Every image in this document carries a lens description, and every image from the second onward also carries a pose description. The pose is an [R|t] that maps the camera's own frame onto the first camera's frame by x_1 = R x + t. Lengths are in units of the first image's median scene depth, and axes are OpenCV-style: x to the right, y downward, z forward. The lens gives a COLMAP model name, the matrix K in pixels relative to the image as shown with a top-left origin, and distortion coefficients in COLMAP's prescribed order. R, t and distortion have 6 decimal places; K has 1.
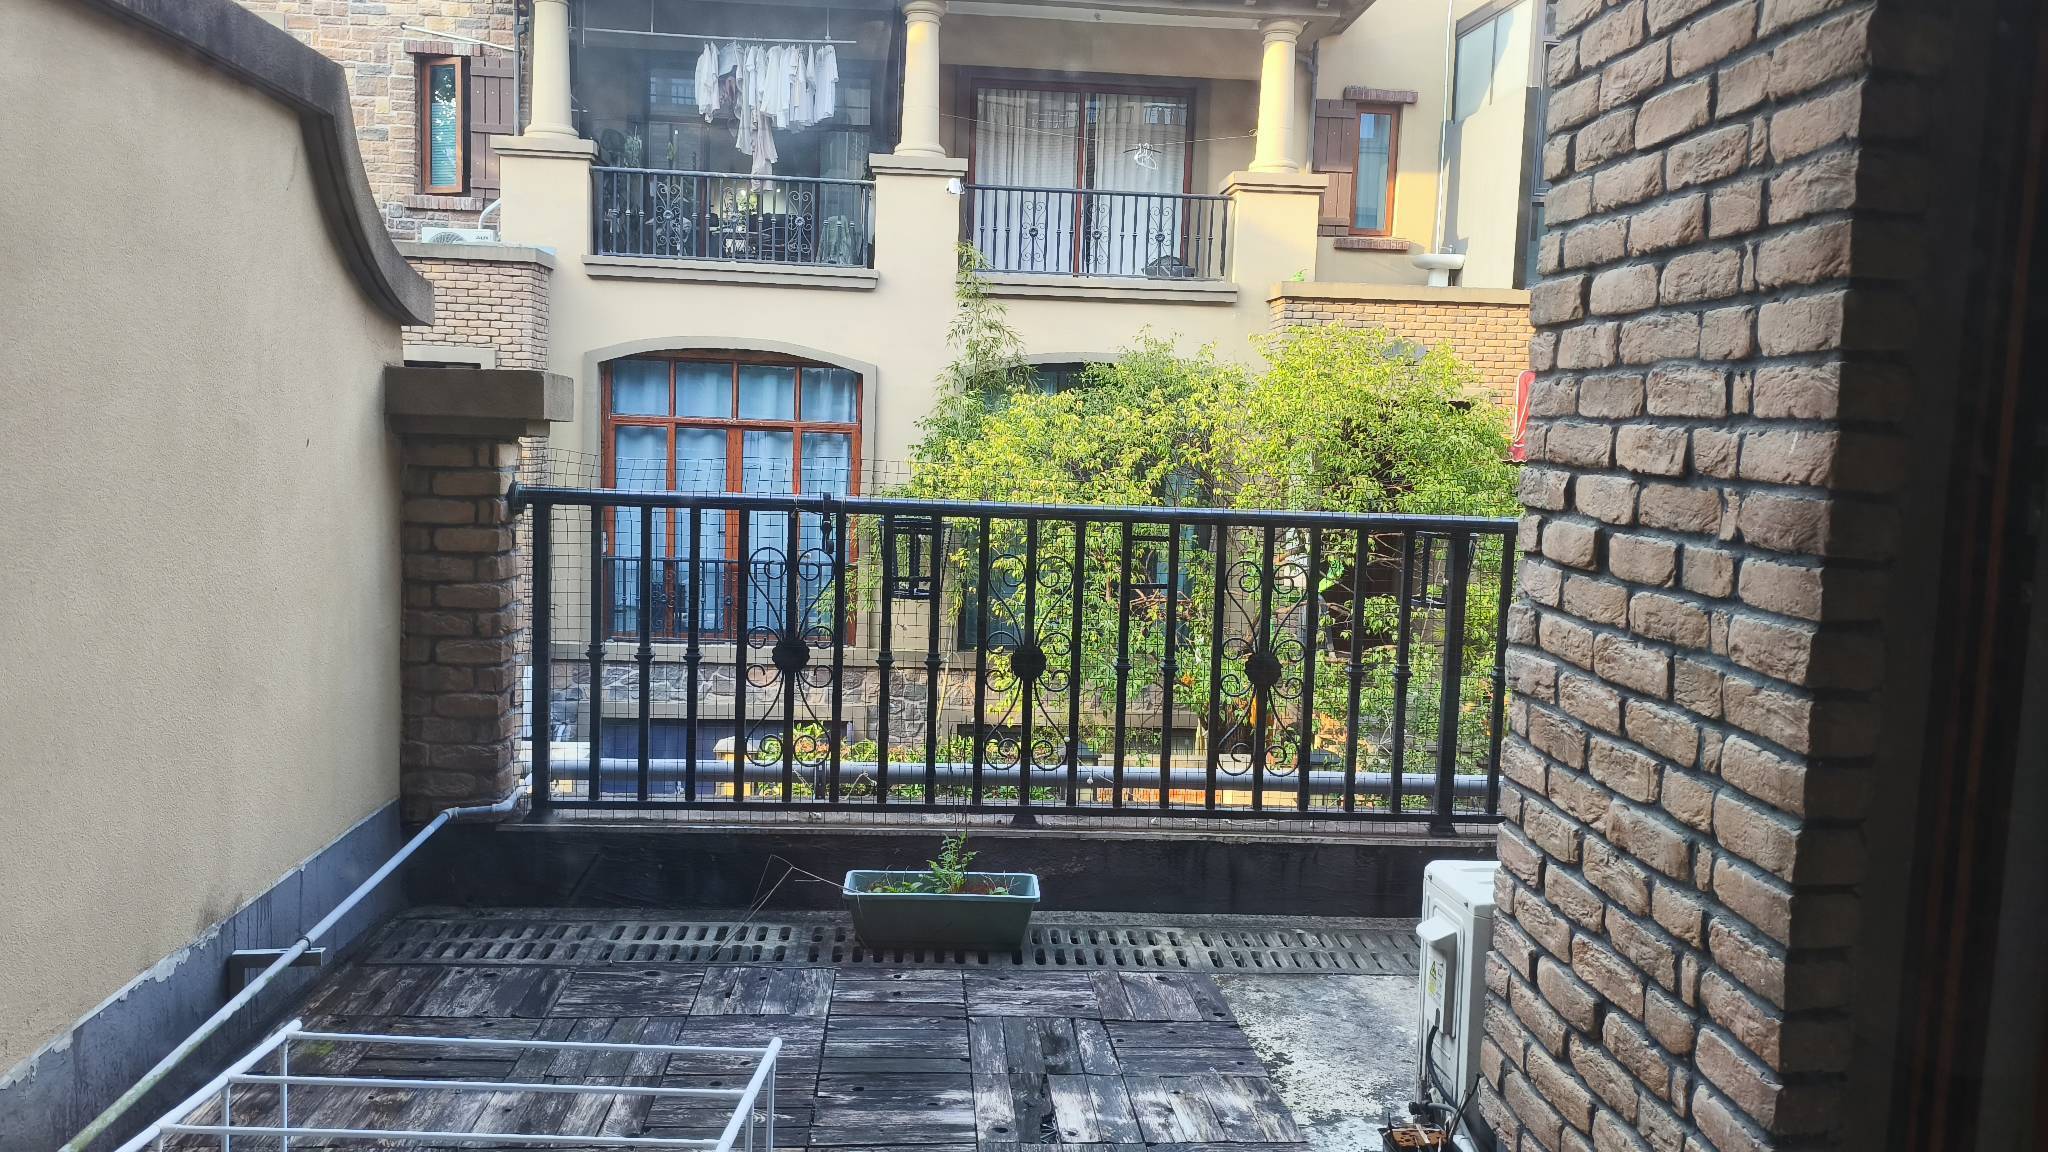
lens RADIAL K [[1357.9, 0, 1055.3], [0, 1357.9, 531.8], [0, 0, 1]] dist [0.004253, -0.002163]
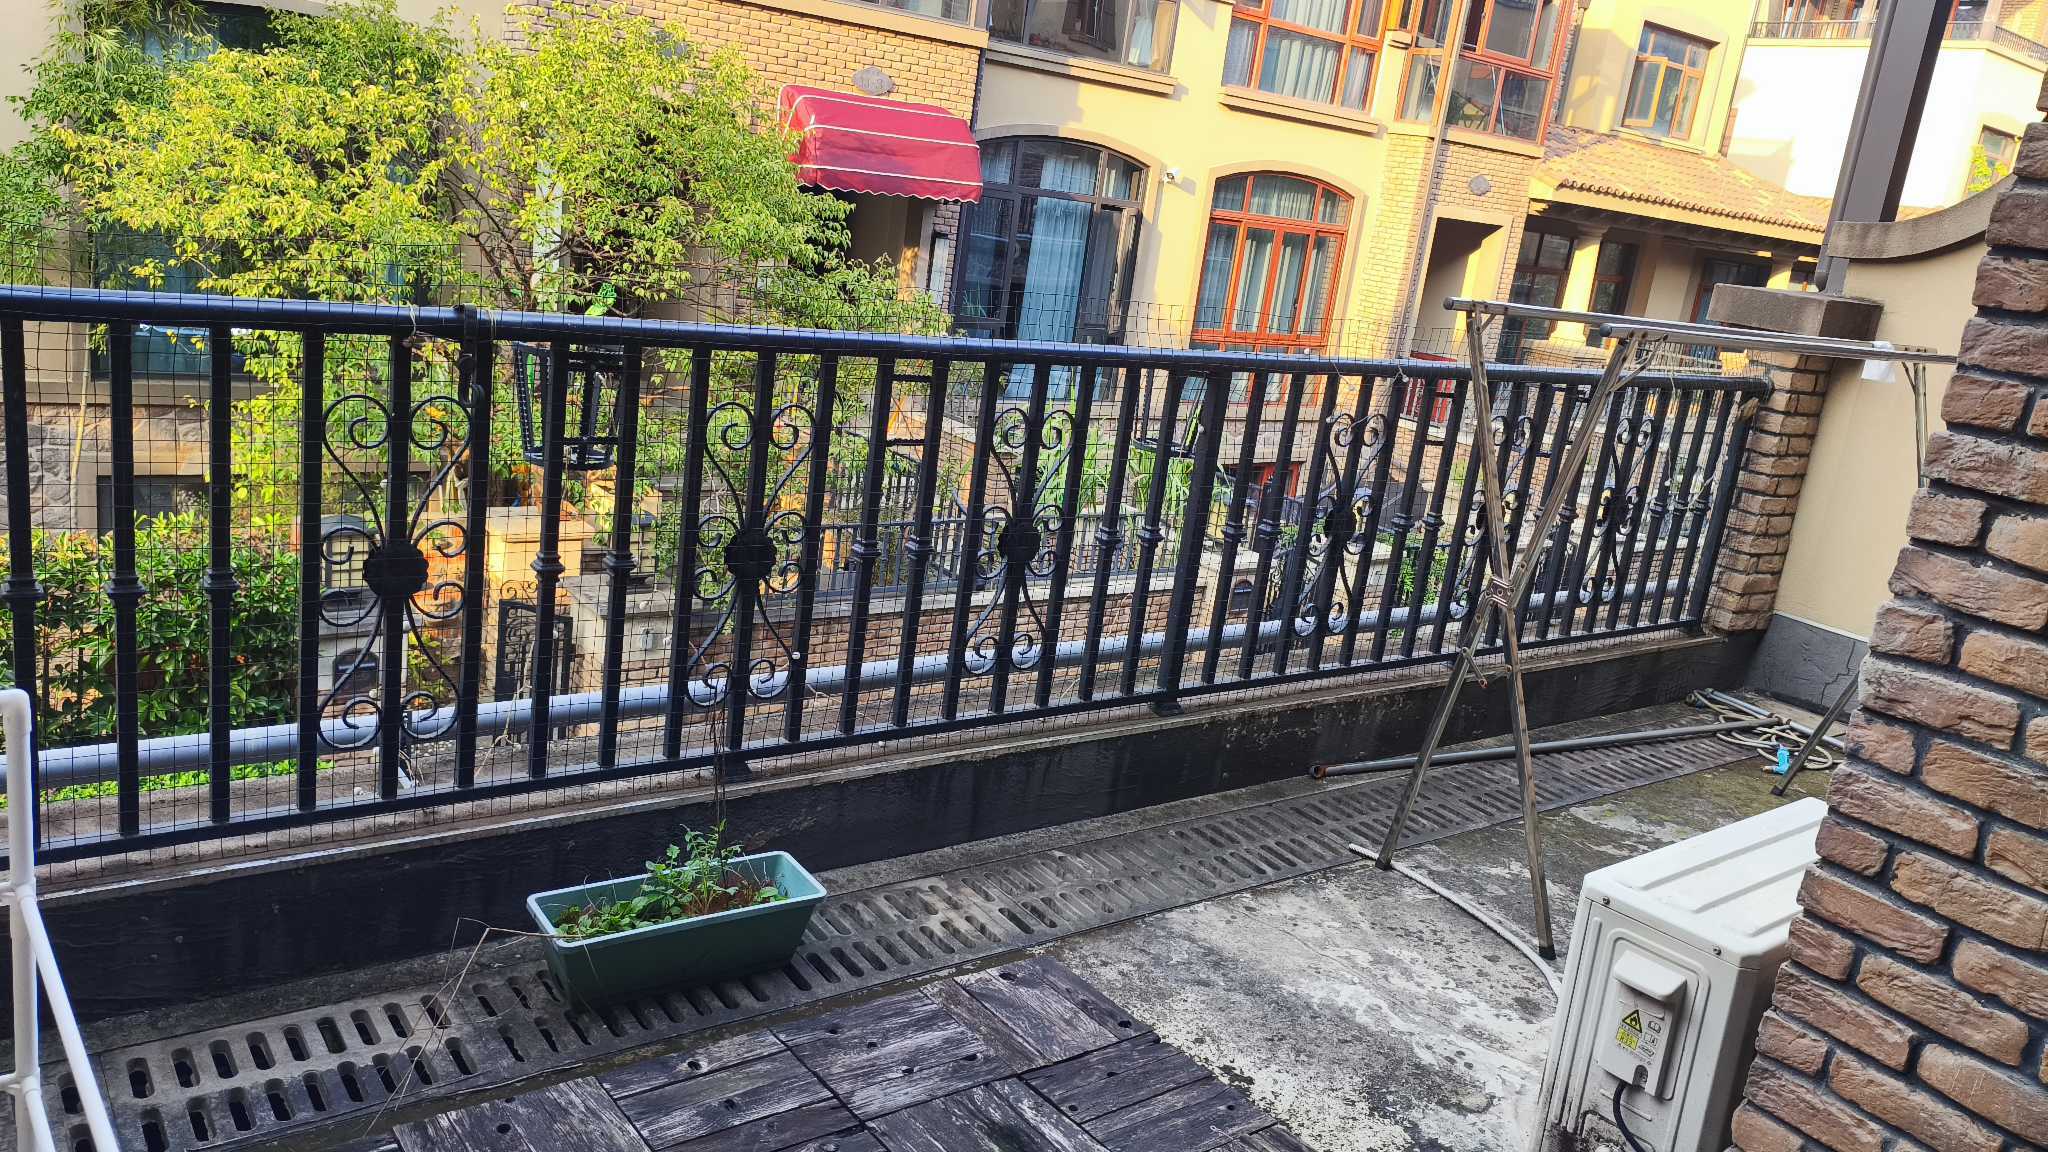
lens RADIAL K [[1367.5, 0, 844.2], [0, 1367.5, 453.7], [0, 0, 1]] dist [-0.003981, -0.001906]
pose [[0.854942, -0.036280, 0.517453, -0.353934], [-0.059580, 0.984081, 0.167436, -0.078877], [-0.515290, -0.173978, 0.839171, 0.406180]]
